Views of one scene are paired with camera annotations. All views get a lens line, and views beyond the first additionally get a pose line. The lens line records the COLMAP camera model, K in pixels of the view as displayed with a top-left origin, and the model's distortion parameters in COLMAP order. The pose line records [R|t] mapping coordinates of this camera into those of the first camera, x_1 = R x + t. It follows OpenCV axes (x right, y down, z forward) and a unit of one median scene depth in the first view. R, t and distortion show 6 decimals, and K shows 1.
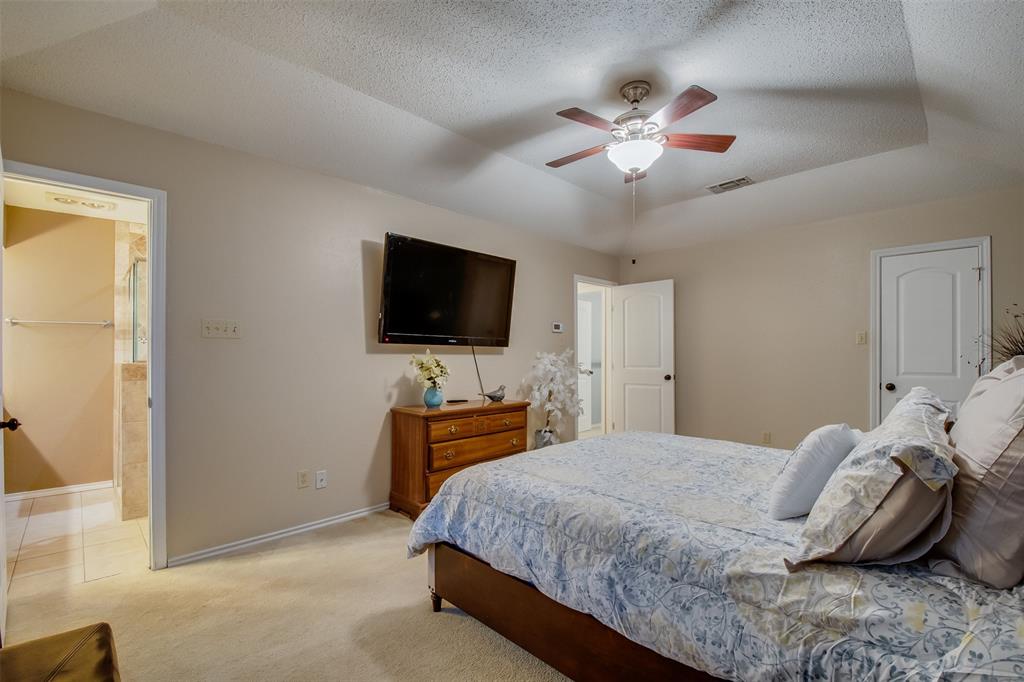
lens RADIAL K [[443.7, 0, 514.3], [0, 443.7, 346.2], [0, 0, 1]] dist [0.029705, -0.021015]
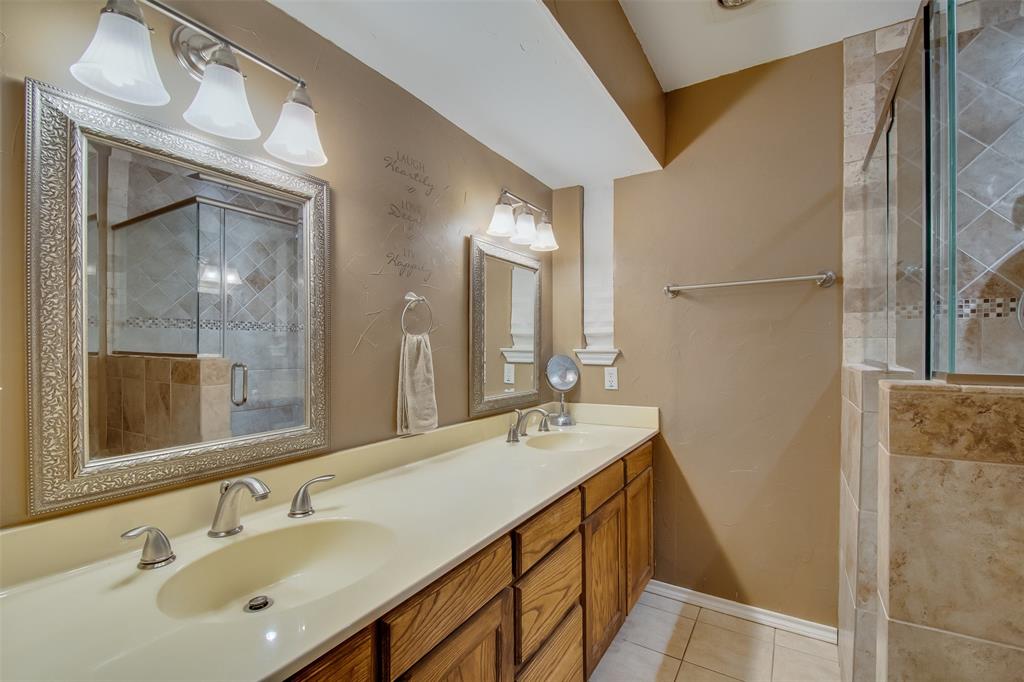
lens RADIAL K [[443.7, 0, 514.3], [0, 443.7, 346.2], [0, 0, 1]] dist [0.029705, -0.021015]
pose [[0.235600, 0.006158, -0.971831, -0.545209], [0.004881, 0.999960, 0.007519, 0.012472], [0.971838, -0.006515, 0.235561, 0.588950]]
